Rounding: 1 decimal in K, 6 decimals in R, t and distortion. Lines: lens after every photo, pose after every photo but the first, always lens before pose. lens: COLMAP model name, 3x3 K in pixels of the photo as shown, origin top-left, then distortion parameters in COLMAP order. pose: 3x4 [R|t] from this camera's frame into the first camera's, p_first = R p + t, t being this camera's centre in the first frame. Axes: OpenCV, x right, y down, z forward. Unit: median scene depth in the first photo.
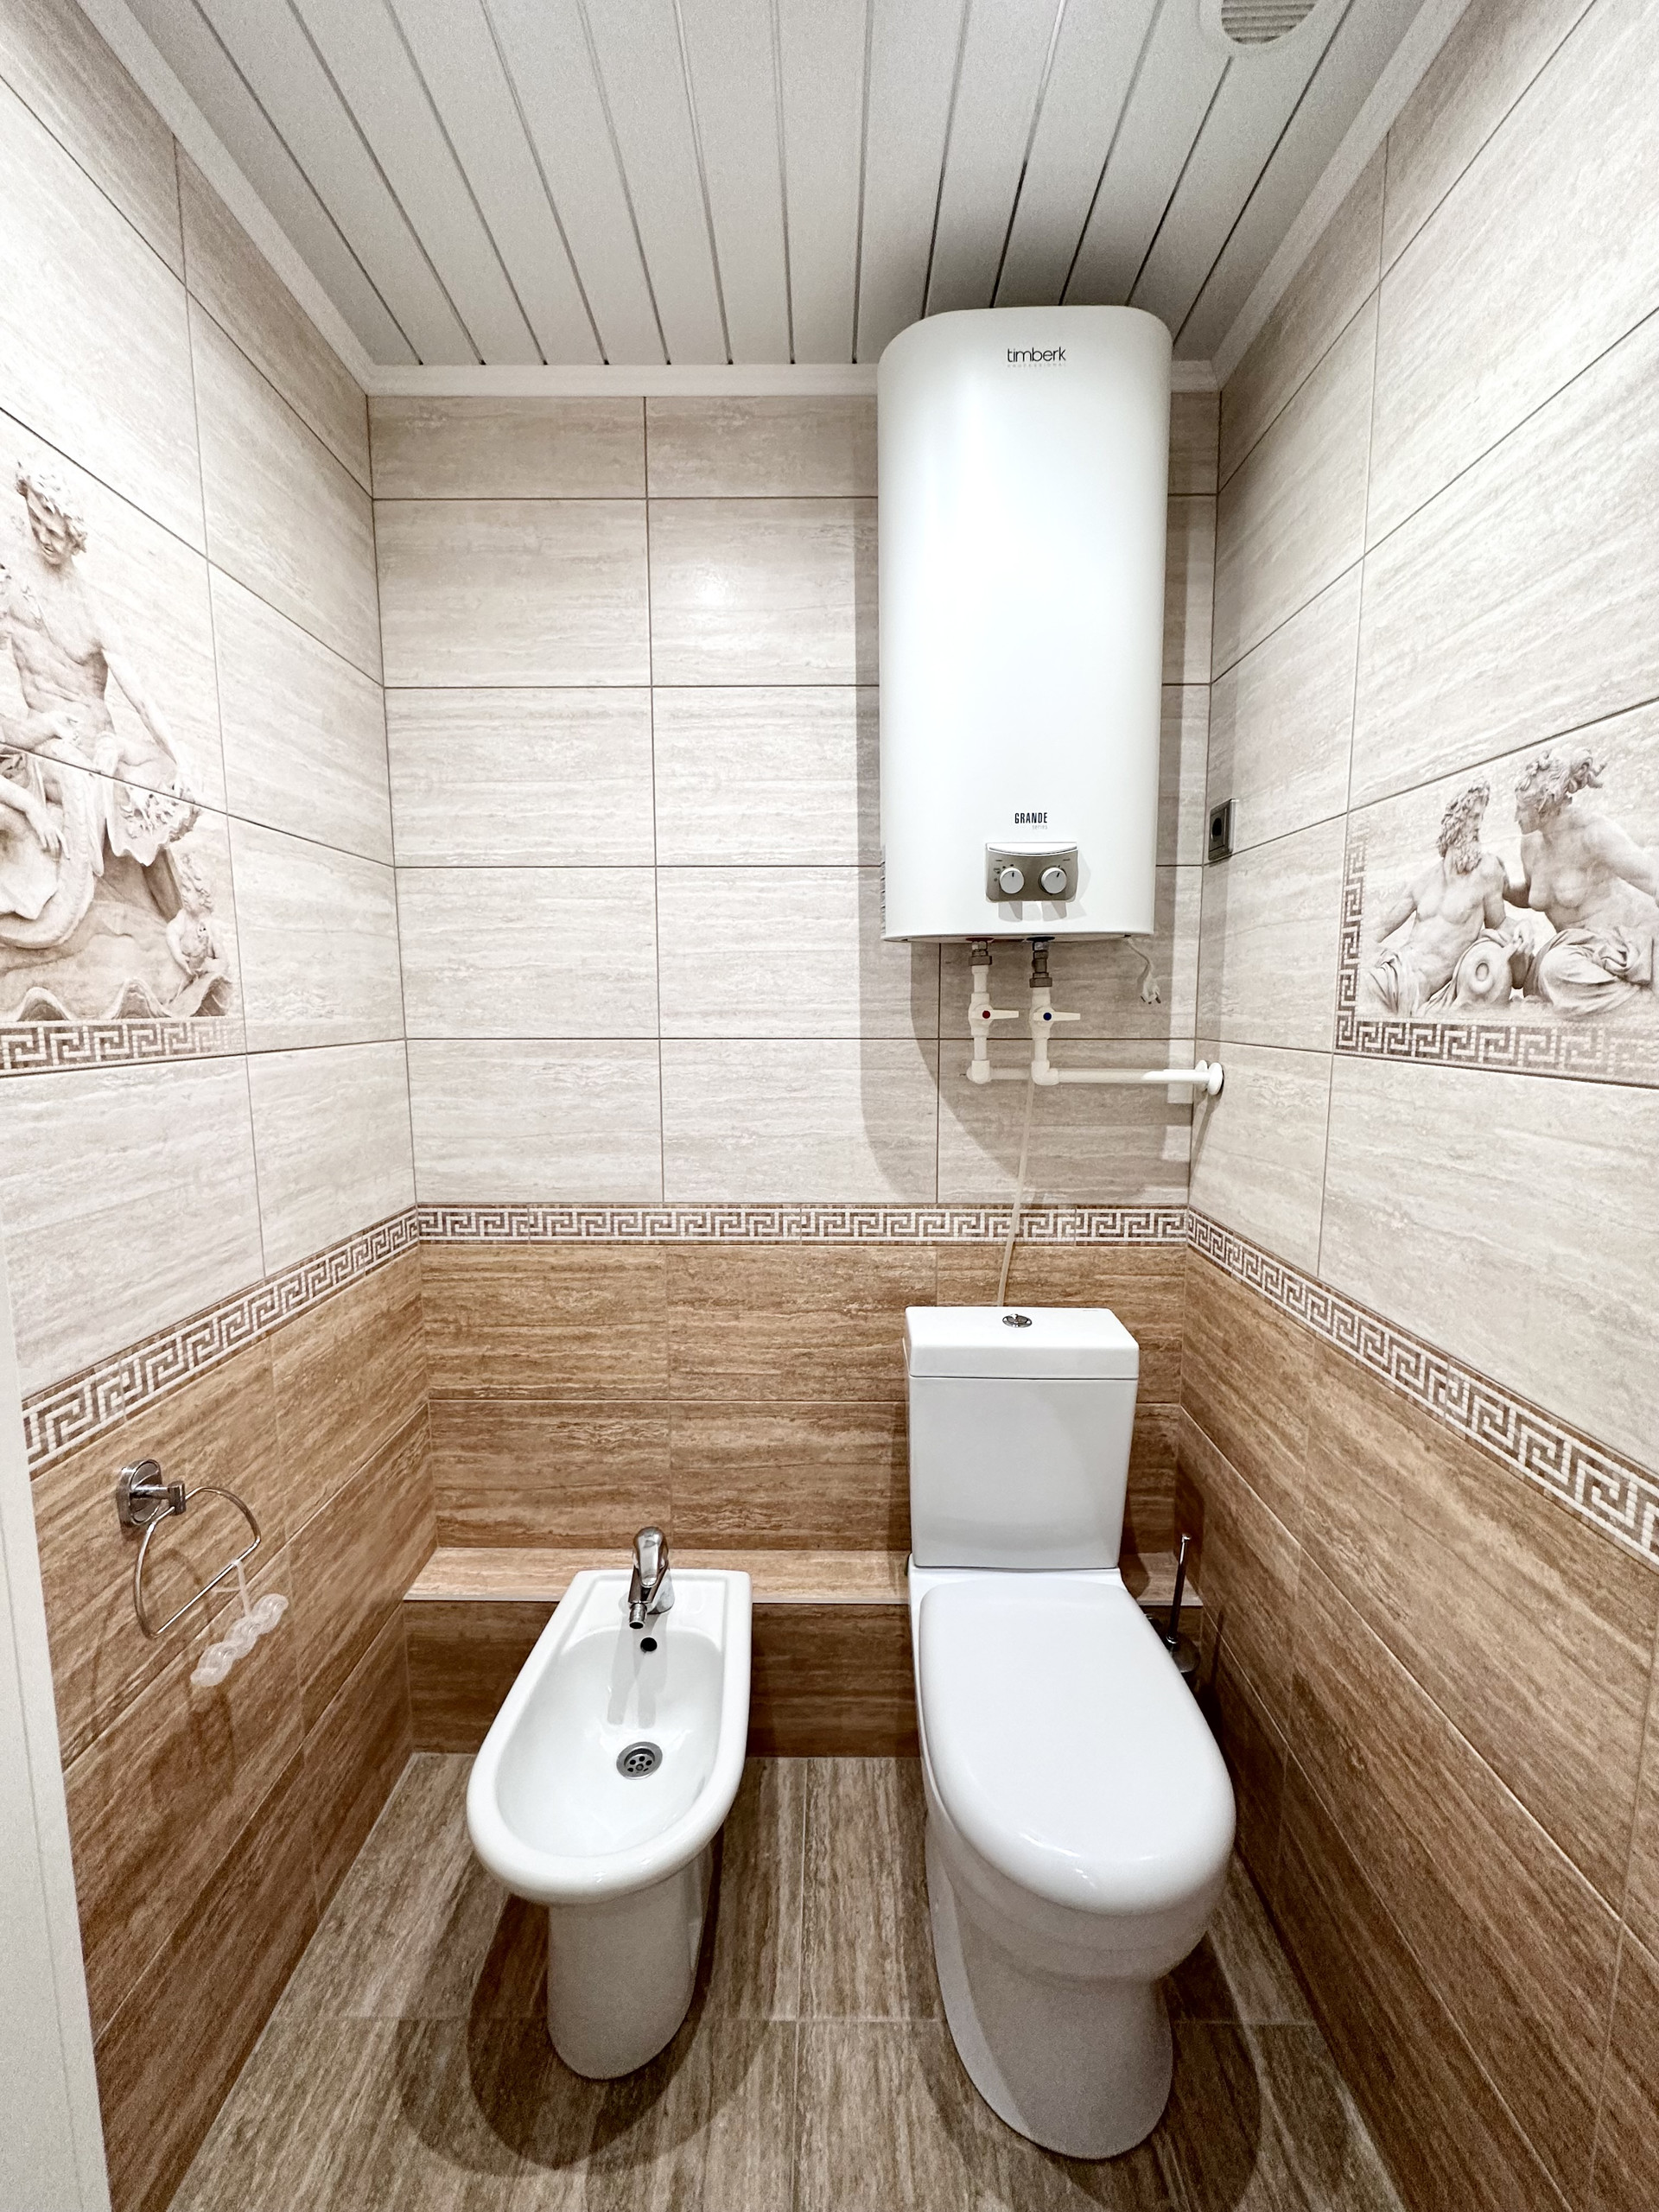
lens RADIAL K [[882.4, 0, 824.4], [0, 882.4, 1100.4], [0, 0, 1]] dist [0.001427, 0.000376]
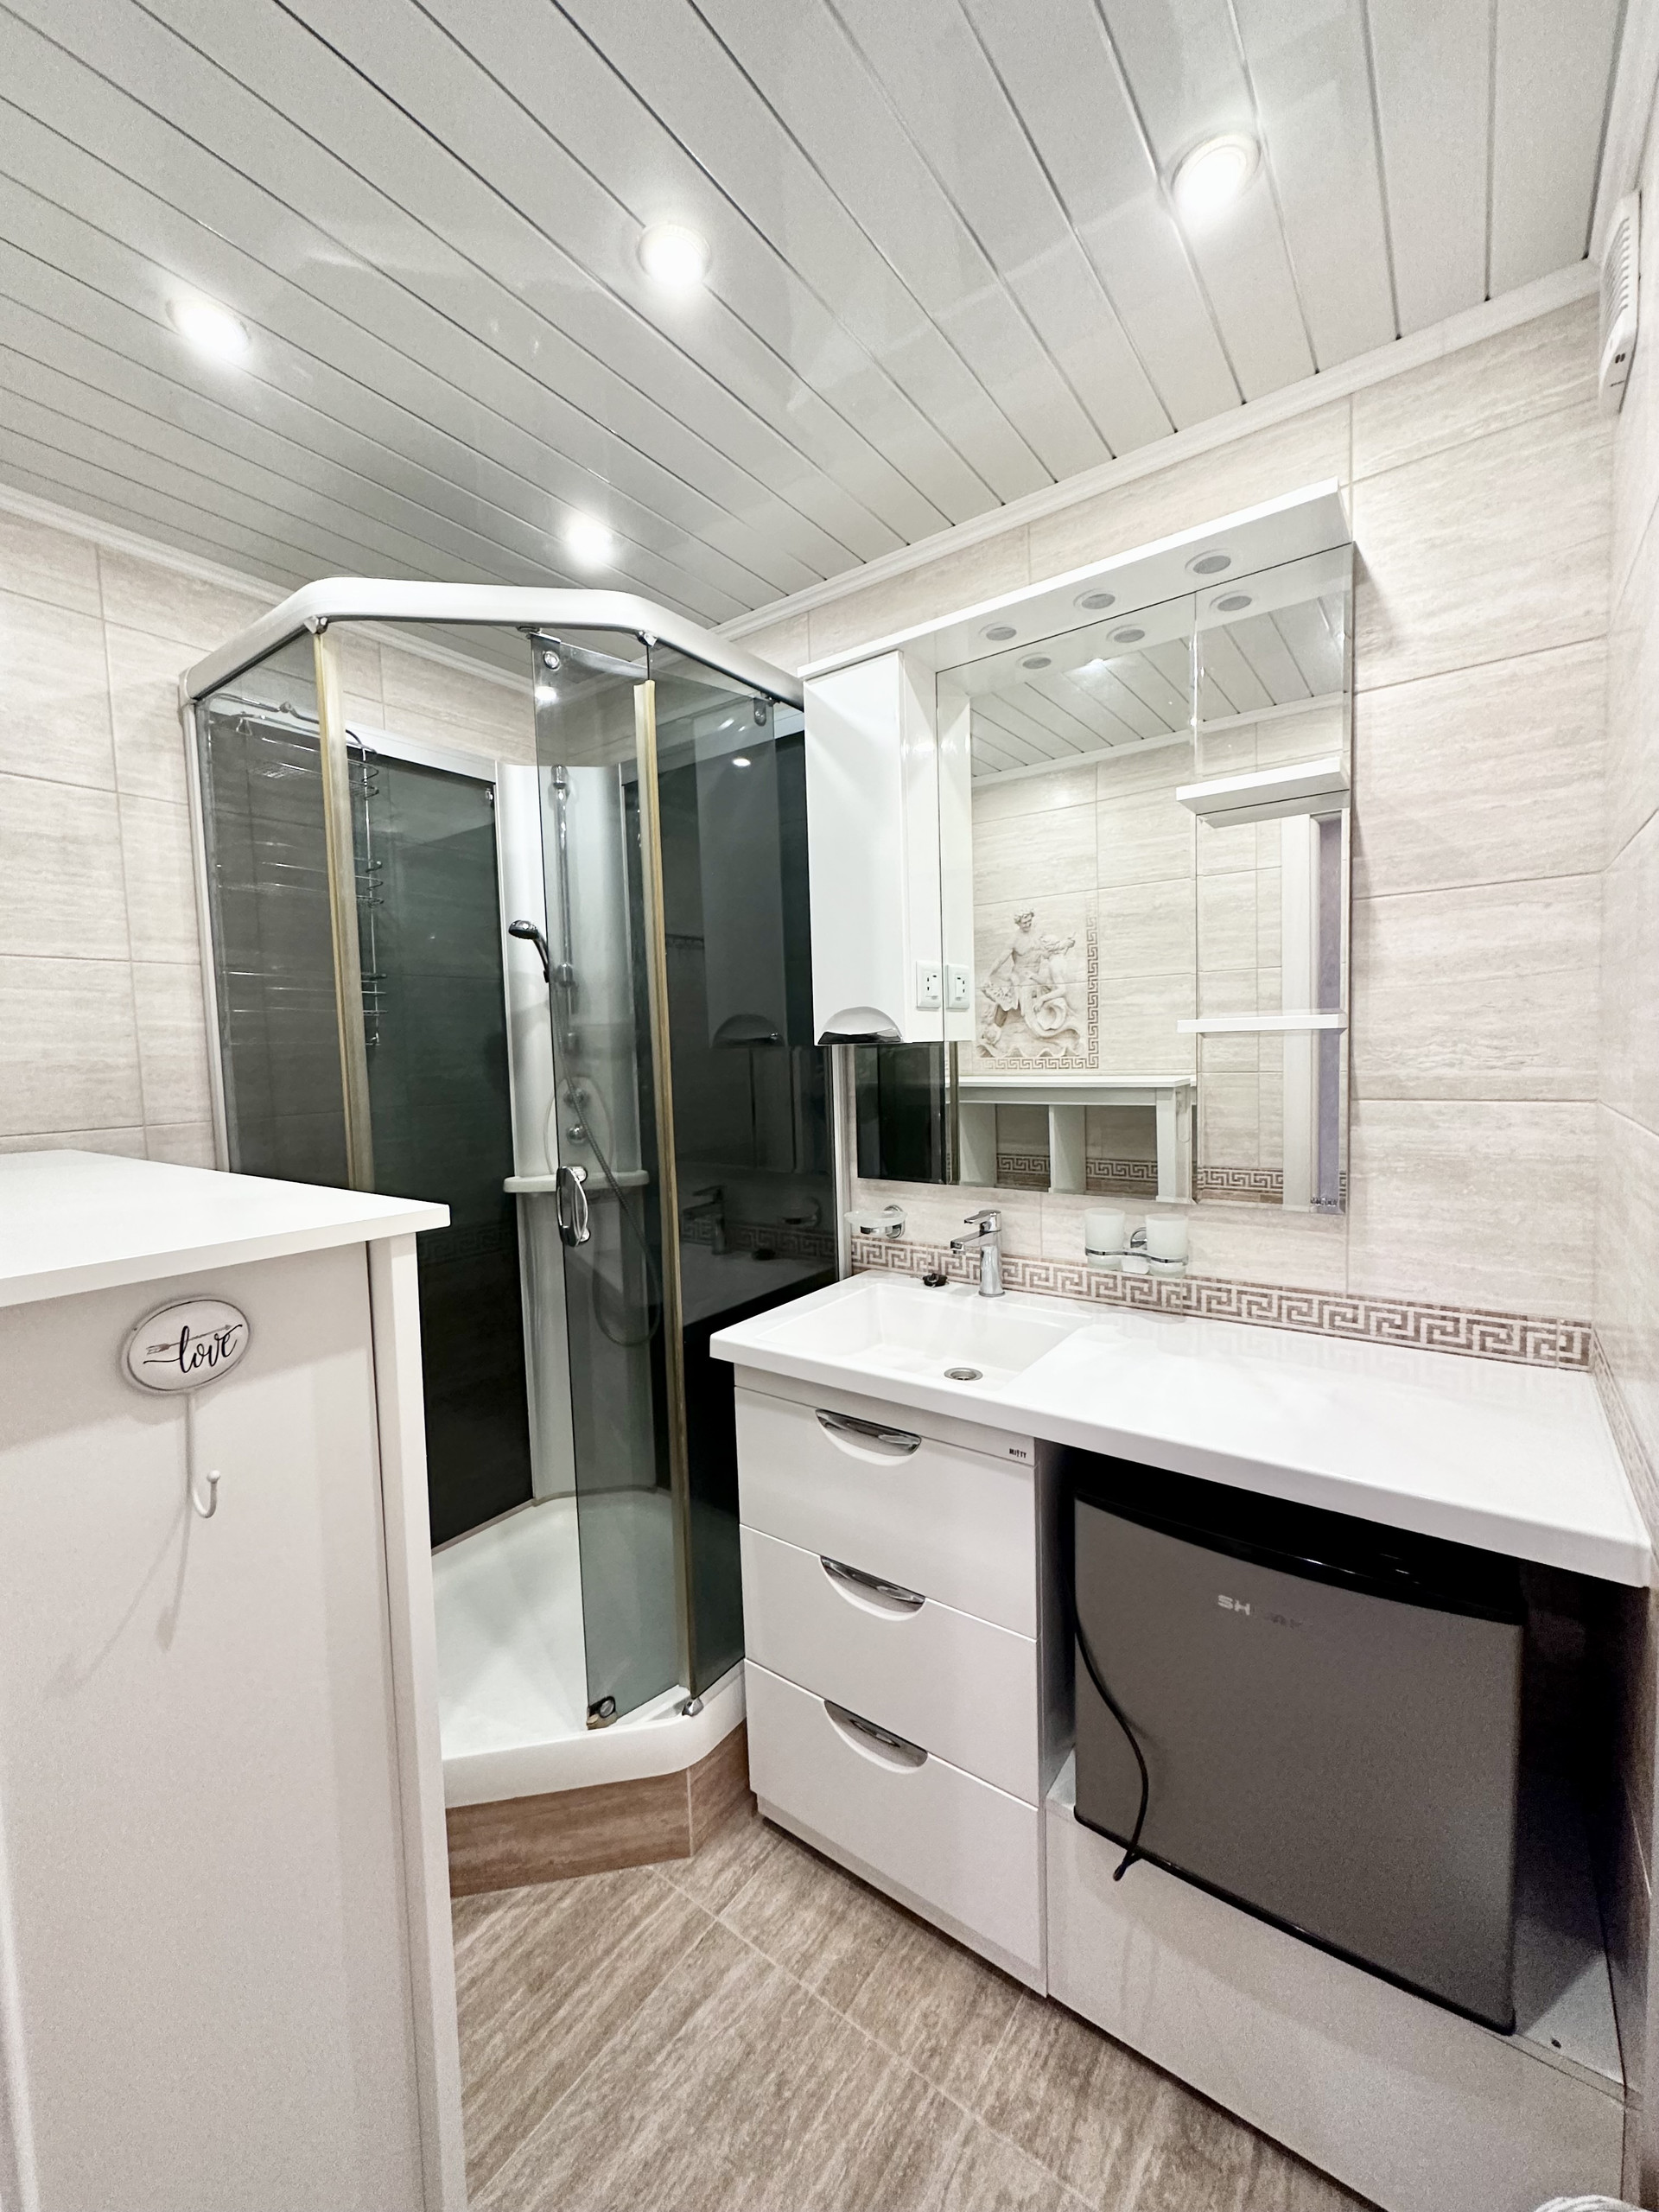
lens RADIAL K [[882.4, 0, 830.3], [0, 882.4, 1105.7], [0, 0, 1]] dist [0.001427, 0.000376]
pose [[-0.584063, 0.073694, -0.808356, 0.674476], [-0.062350, 0.988855, 0.135199, -0.153392], [0.809310, 0.129366, -0.572959, 1.075990]]
